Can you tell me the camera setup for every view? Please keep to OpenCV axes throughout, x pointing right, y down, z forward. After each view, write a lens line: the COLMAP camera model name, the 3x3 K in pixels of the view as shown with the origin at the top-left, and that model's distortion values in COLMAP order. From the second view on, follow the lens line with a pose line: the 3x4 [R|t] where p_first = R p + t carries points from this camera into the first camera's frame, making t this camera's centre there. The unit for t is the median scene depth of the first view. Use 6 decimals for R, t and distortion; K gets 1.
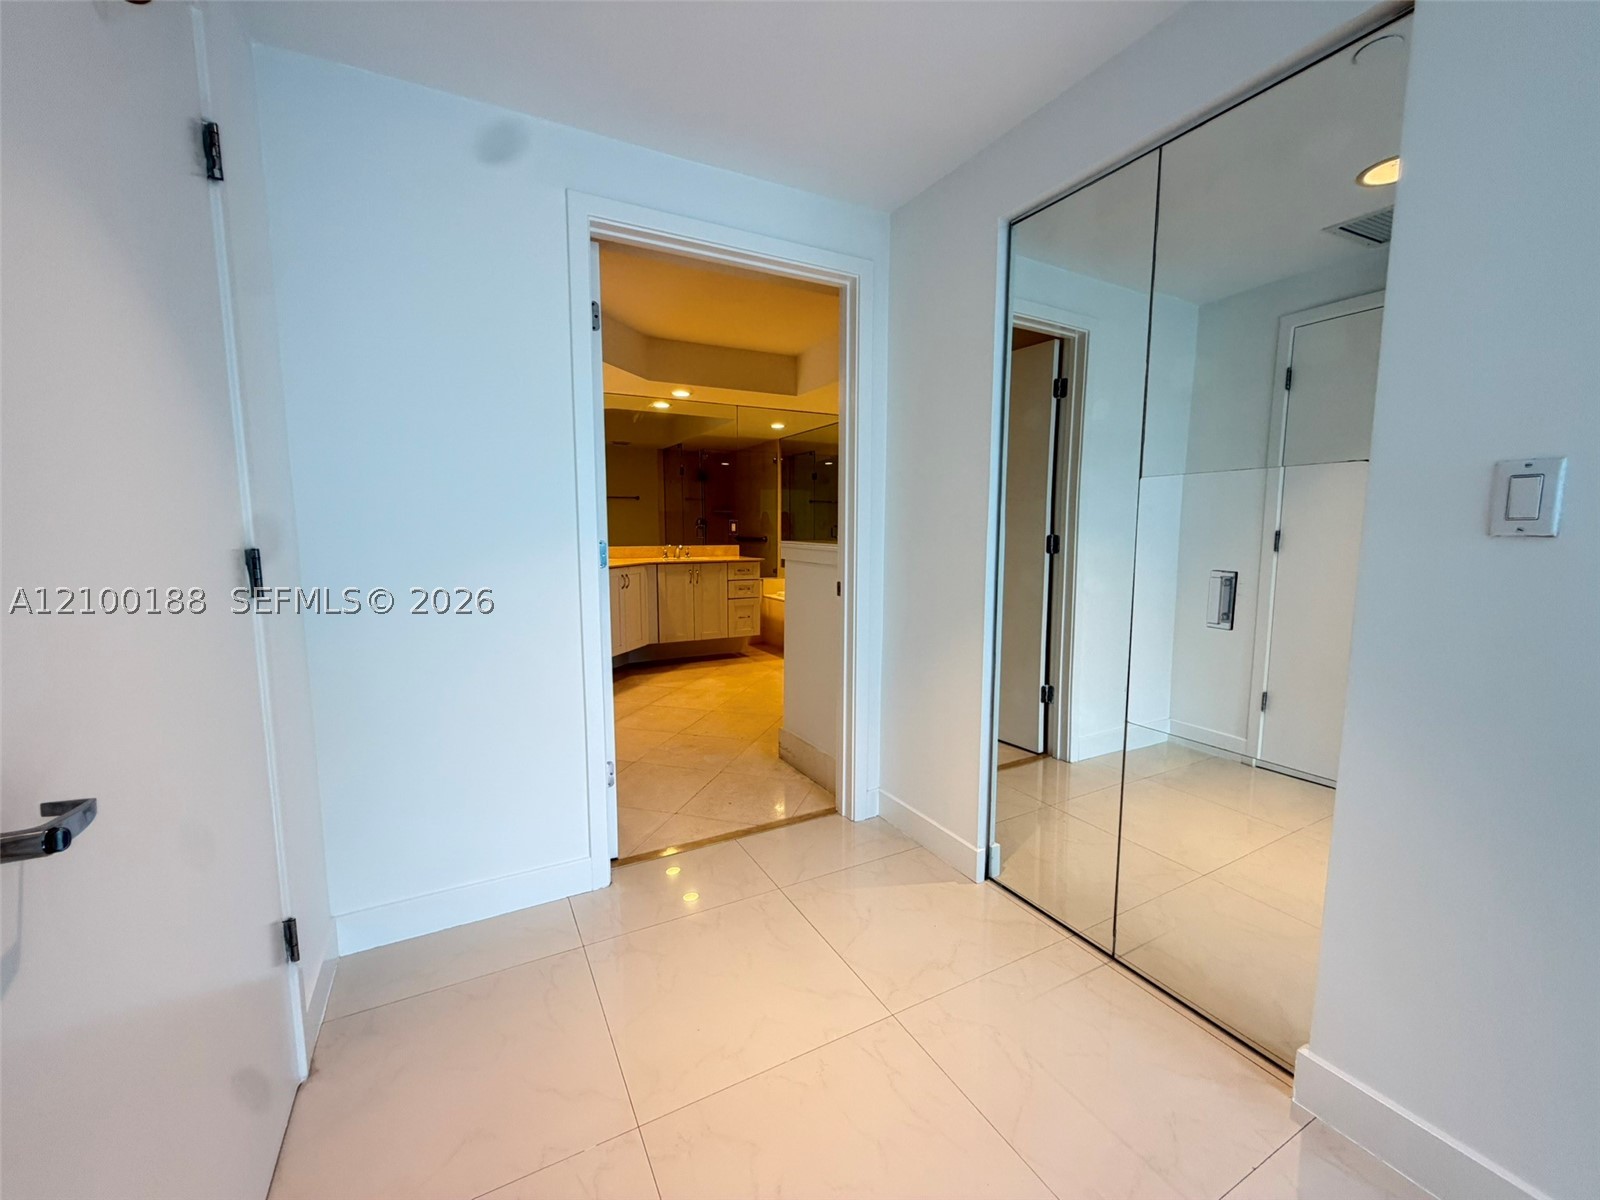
lens RADIAL K [[638.6, 0, 796.3], [0, 638.6, 598.2], [0, 0, 1]] dist [0.002424, -0.001048]
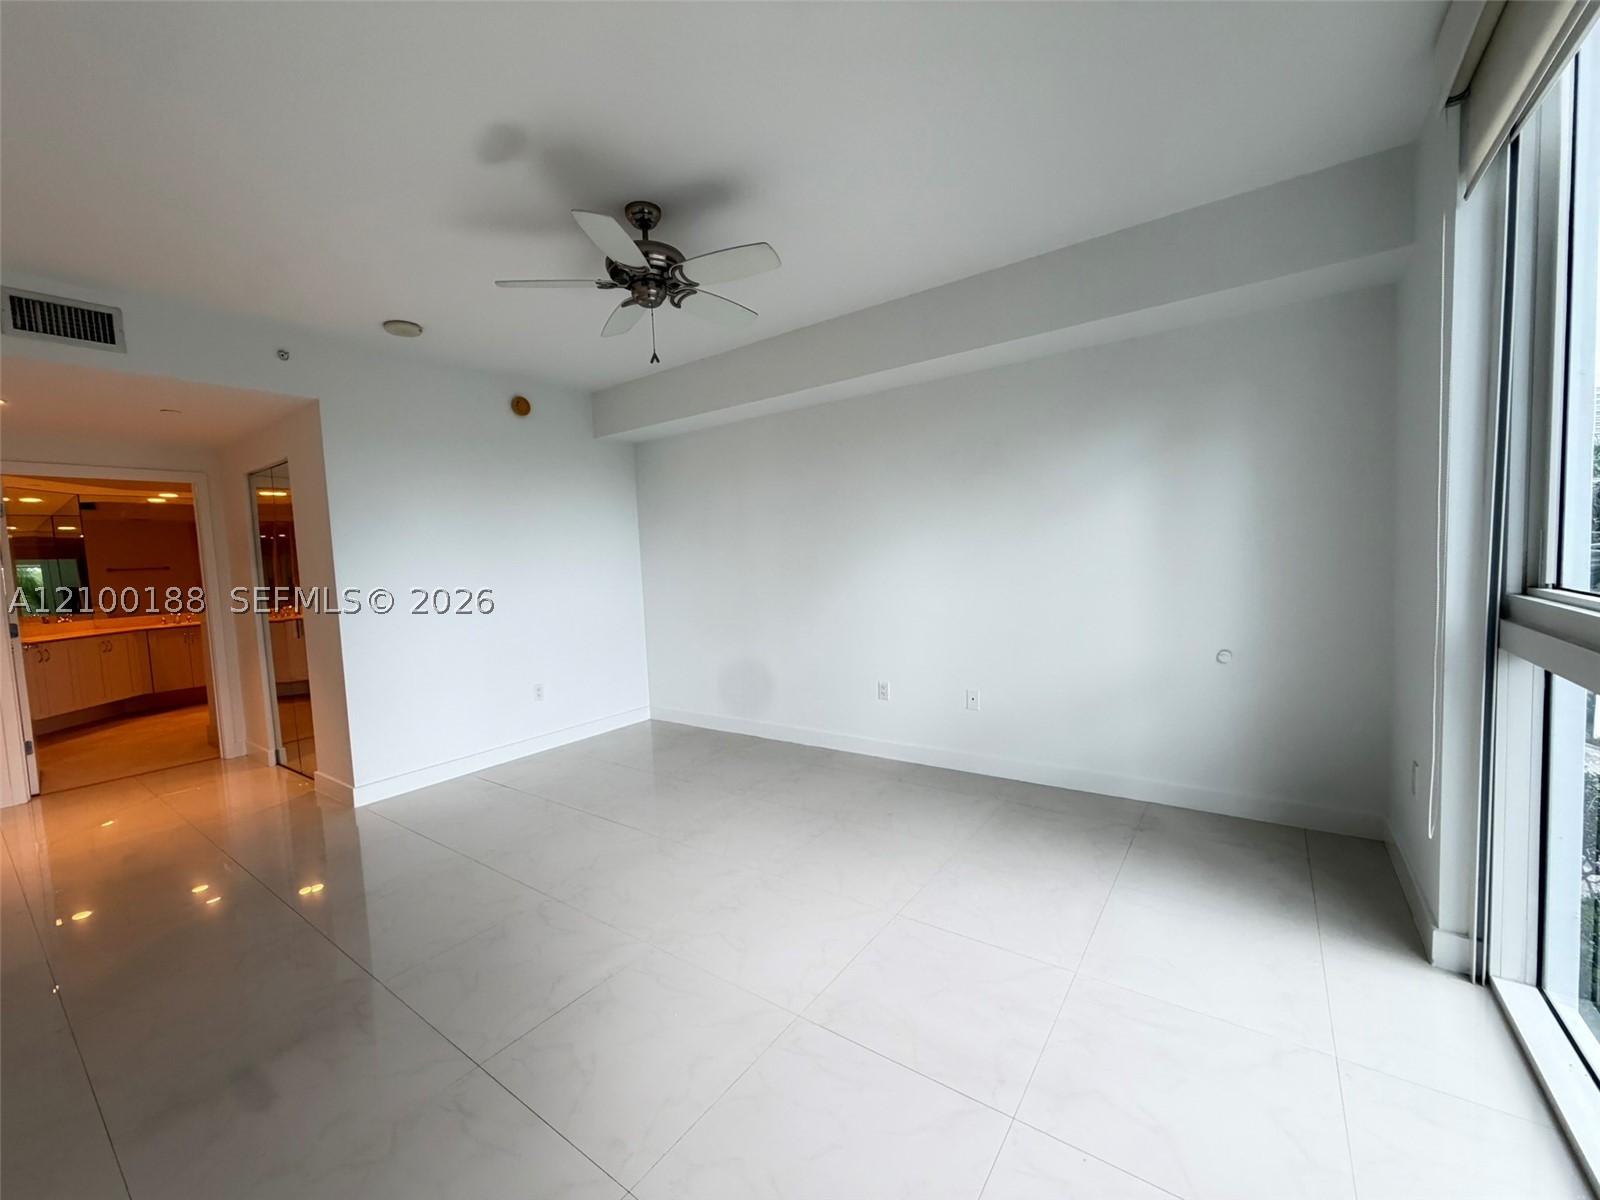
lens RADIAL K [[638.6, 0, 796.3], [0, 638.6, 598.2], [0, 0, 1]] dist [0.002424, -0.001048]
pose [[0.898168, -0.067990, 0.434364, 0.372281], [0.092188, 0.995131, -0.034859, 0.044031], [-0.429880, 0.071353, 0.900062, -0.669270]]
